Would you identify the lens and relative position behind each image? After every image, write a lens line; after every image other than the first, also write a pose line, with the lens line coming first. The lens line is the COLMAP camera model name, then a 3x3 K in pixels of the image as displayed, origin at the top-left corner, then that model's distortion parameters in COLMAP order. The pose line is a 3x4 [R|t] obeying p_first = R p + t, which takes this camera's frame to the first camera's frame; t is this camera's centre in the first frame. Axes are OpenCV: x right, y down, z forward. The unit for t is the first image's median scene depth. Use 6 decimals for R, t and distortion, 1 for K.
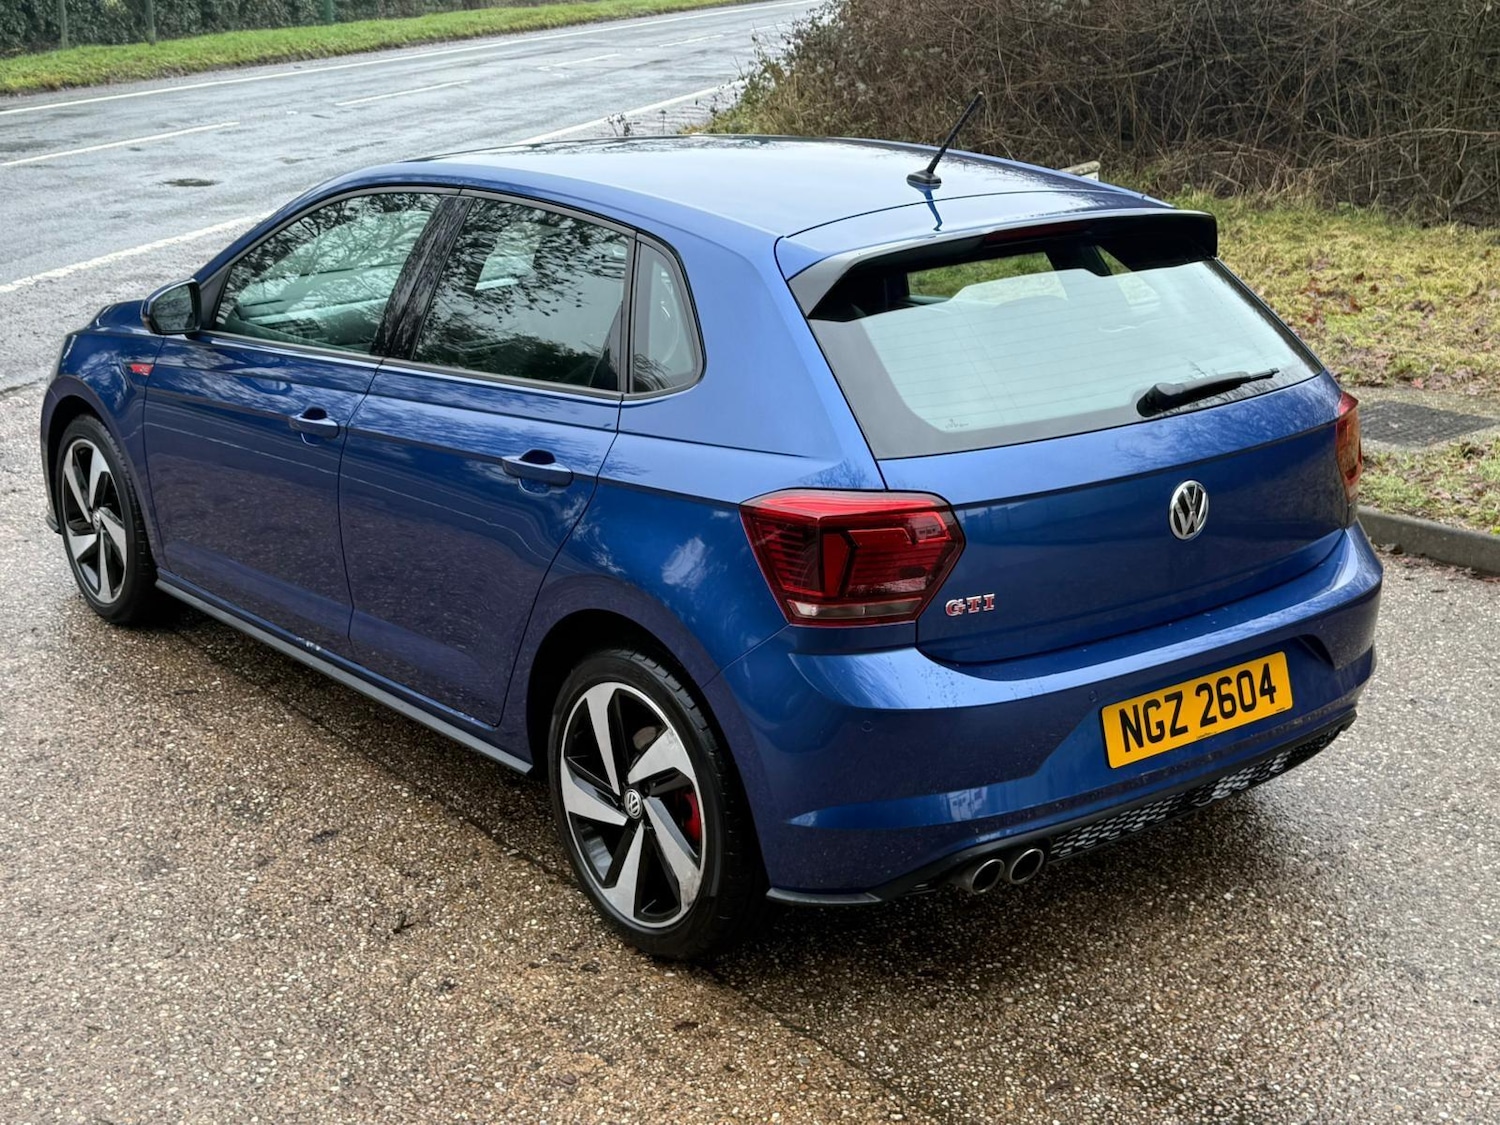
lens RADIAL K [[1990.3, 0, 715.7], [0, 1990.3, 488.3], [0, 0, 1]] dist [0.116830, -0.003303]
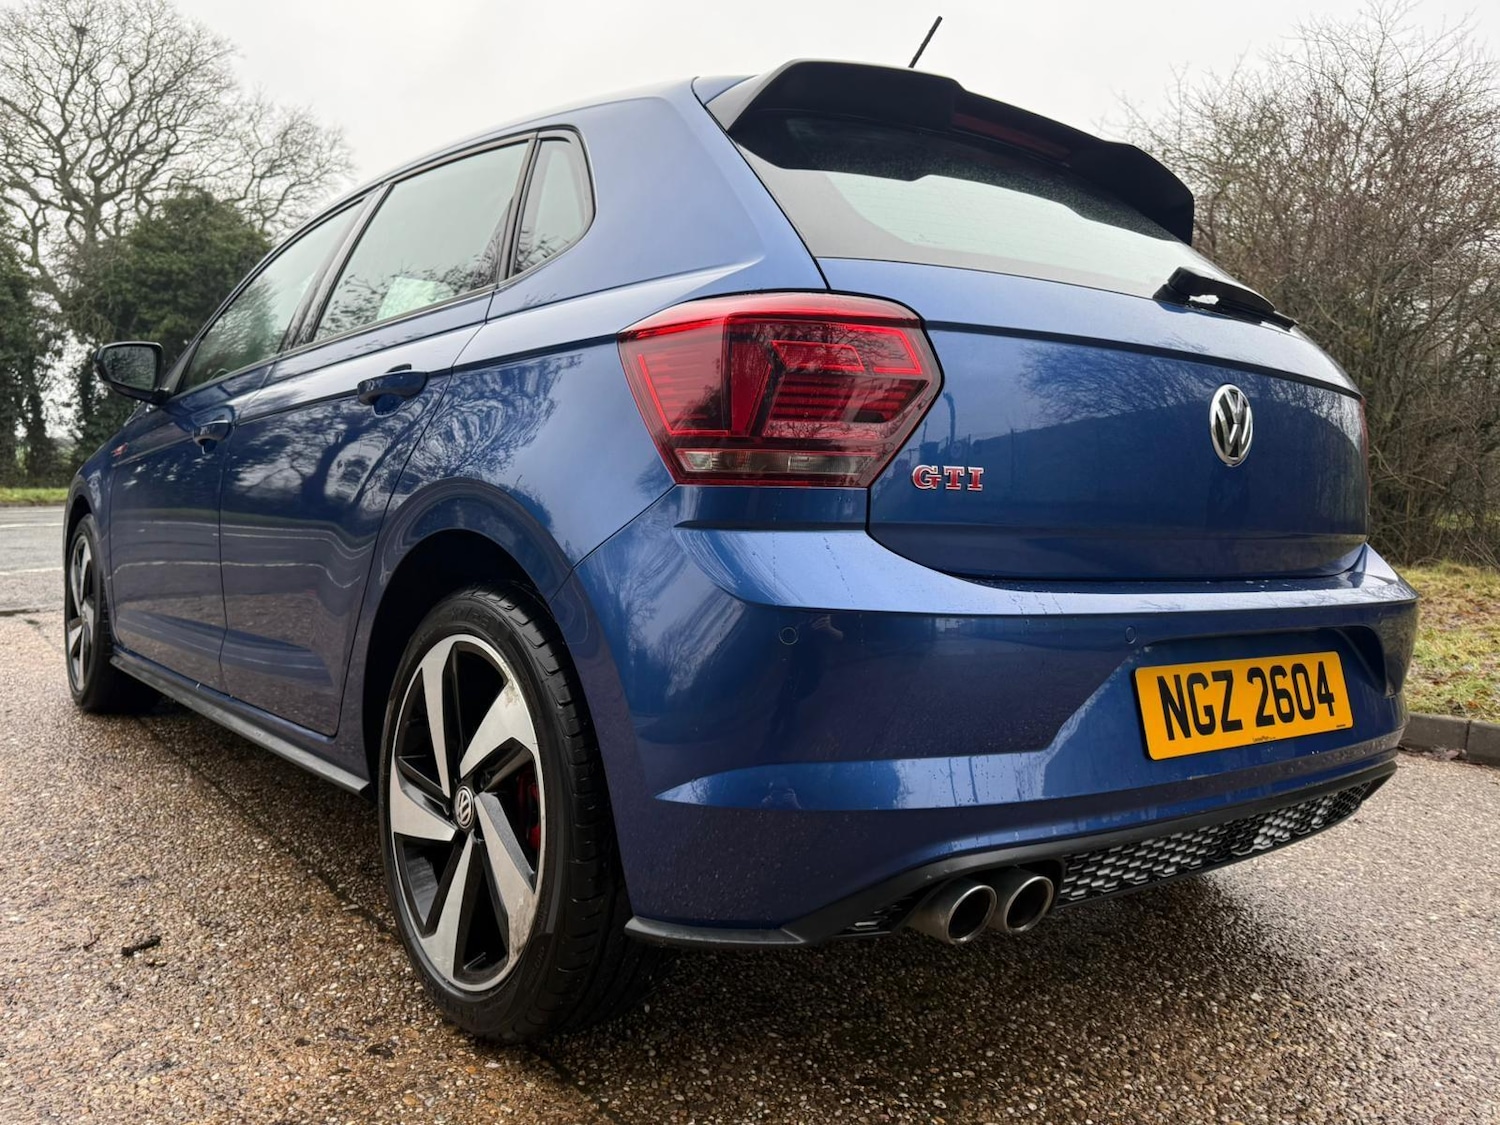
lens RADIAL K [[1172.8, 0, 710.9], [0, 1172.8, 526.9], [0, 0, 1]] dist [0.008833, -0.010556]
pose [[0.998936, 0.044921, -0.010471, 0.045836], [-0.046125, 0.971192, -0.233793, 0.149170], [-0.000333, 0.234028, 0.972230, 0.547269]]
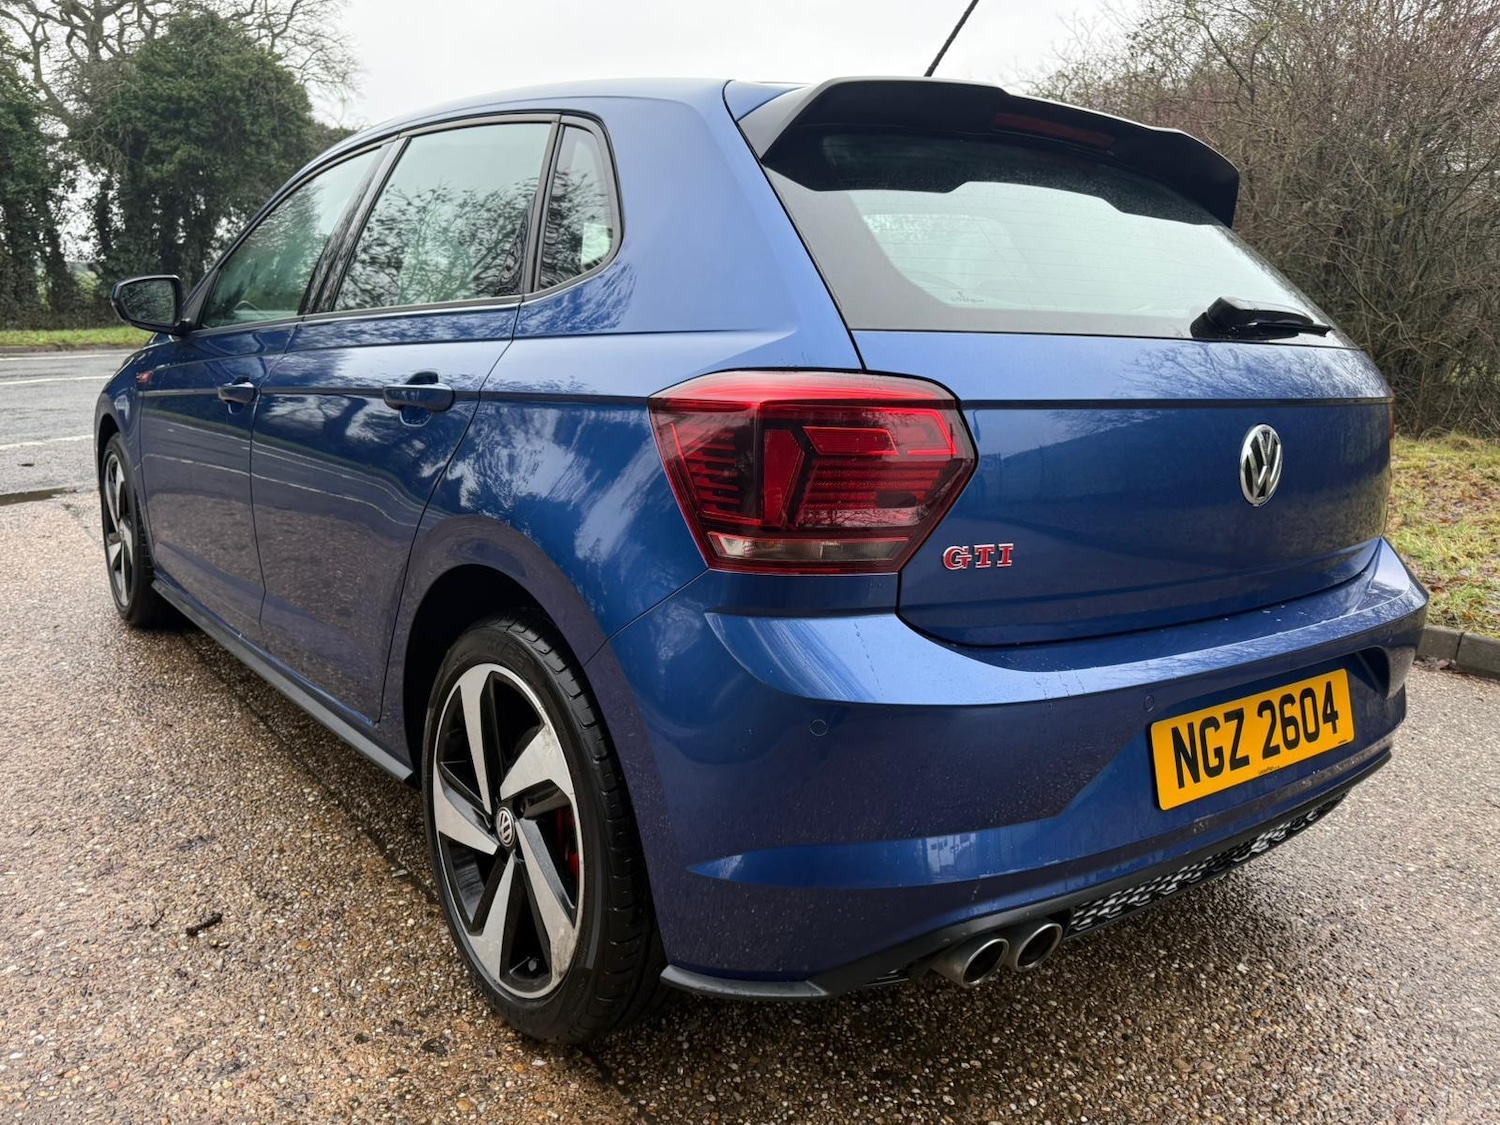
lens RADIAL K [[1143.1, 0, 749.7], [0, 1143.1, 540.9], [0, 0, 1]] dist [0.010502, -0.012885]
pose [[0.998738, 0.049327, 0.009414, 0.040204], [-0.048497, 0.996073, -0.074074, 0.075131], [-0.013031, 0.073524, 0.997208, 0.542016]]
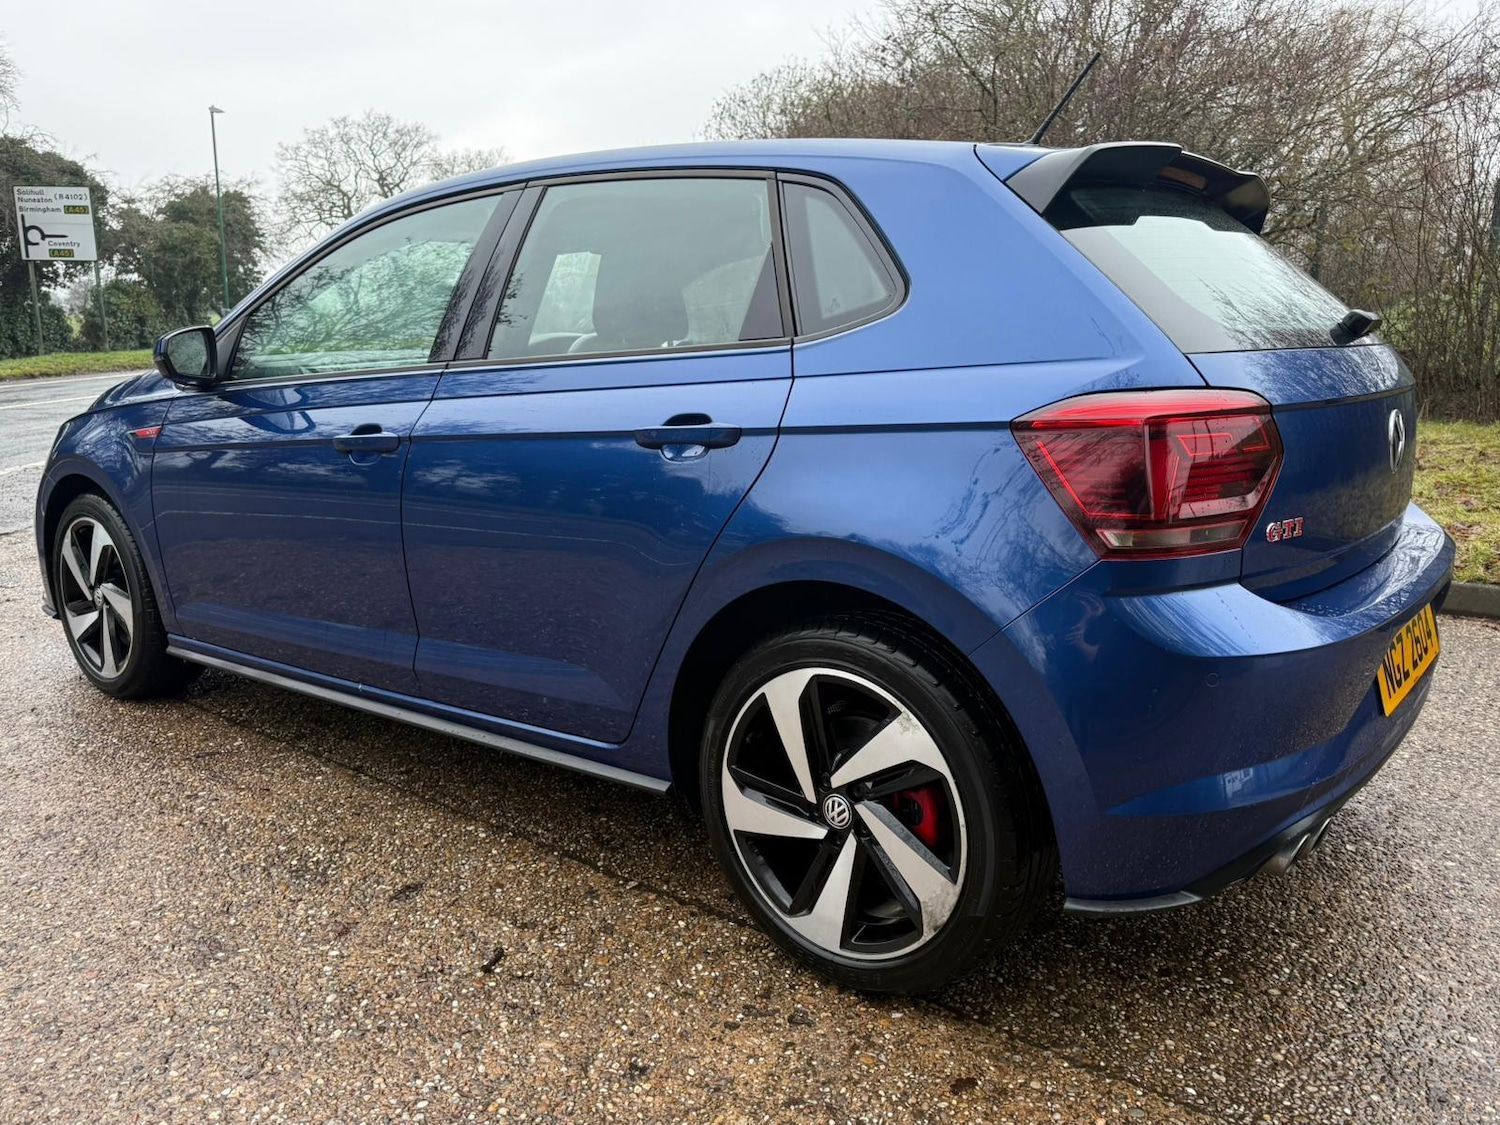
lens RADIAL K [[1142.3, 0, 746.7], [0, 1142.3, 535.4], [0, 0, 1]] dist [0.041023, -0.046792]
pose [[0.970371, -0.043575, 0.237657, -0.182201], [0.063898, 0.994865, -0.078489, 0.074369], [-0.233017, 0.091349, 0.968173, 0.512870]]
